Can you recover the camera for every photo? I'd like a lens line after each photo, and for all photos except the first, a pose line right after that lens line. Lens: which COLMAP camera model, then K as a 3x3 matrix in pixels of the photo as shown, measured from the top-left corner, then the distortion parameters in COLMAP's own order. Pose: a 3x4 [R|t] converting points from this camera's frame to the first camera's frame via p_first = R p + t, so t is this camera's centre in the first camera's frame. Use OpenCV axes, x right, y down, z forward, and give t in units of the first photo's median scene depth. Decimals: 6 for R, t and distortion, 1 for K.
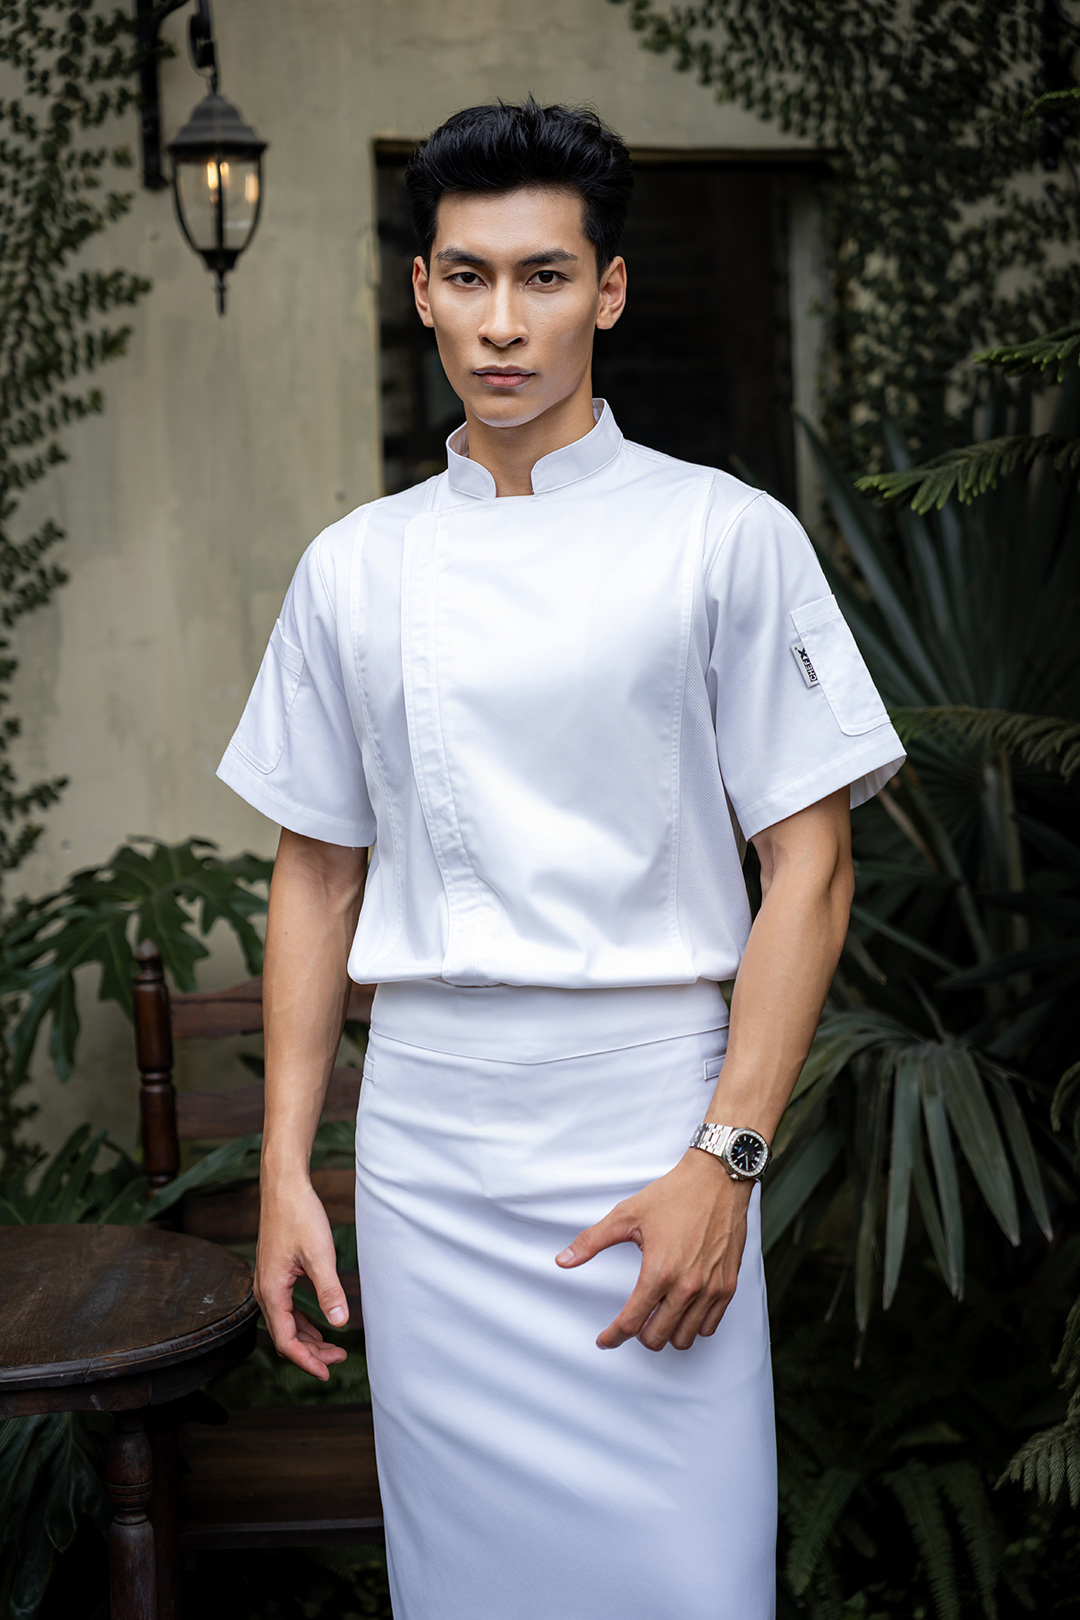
lens RADIAL K [[2998.8, 0, 537.8], [0, 2998.8, 809.0], [0, 0, 1]] dist [0.006377, 0.000000]
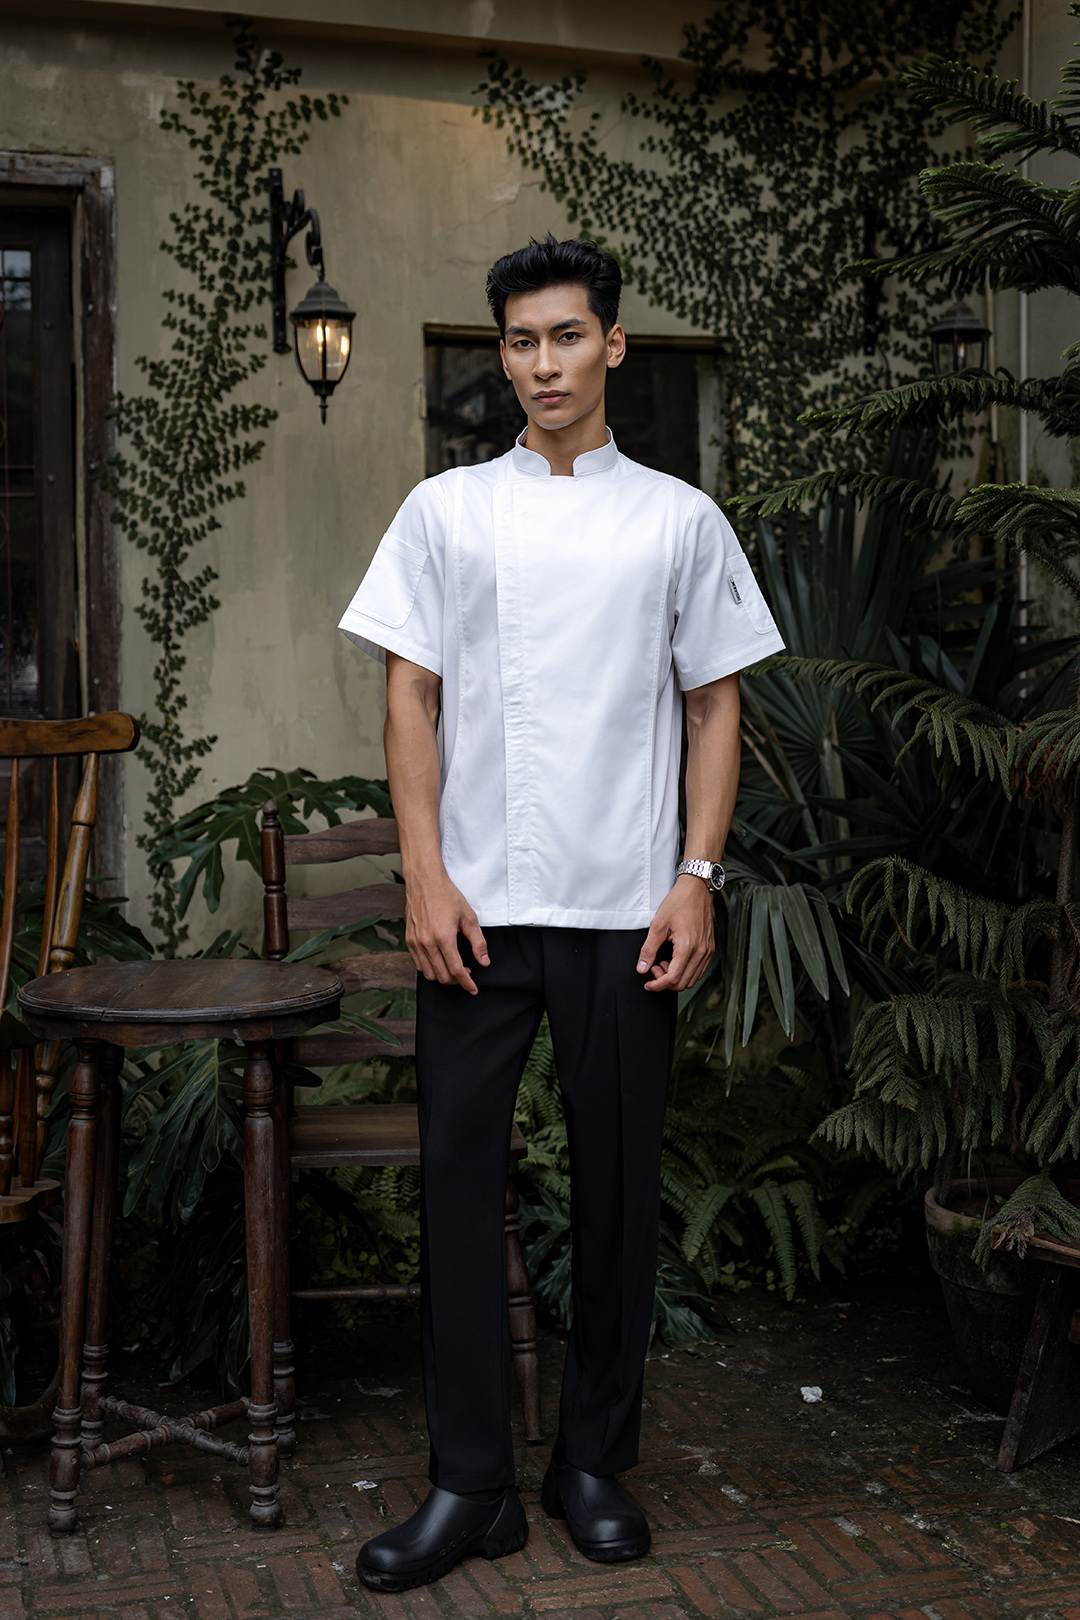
lens RADIAL K [[2176.8, 0, 537.6], [0, 2176.8, 810.5], [0, 0, 1]] dist [-0.039318, 0.000000]
pose [[0.999934, 0.011195, -0.002432, 0.008728], [-0.011293, 0.998907, -0.045368, 0.076479], [0.001922, 0.045392, 0.998967, -0.098669]]
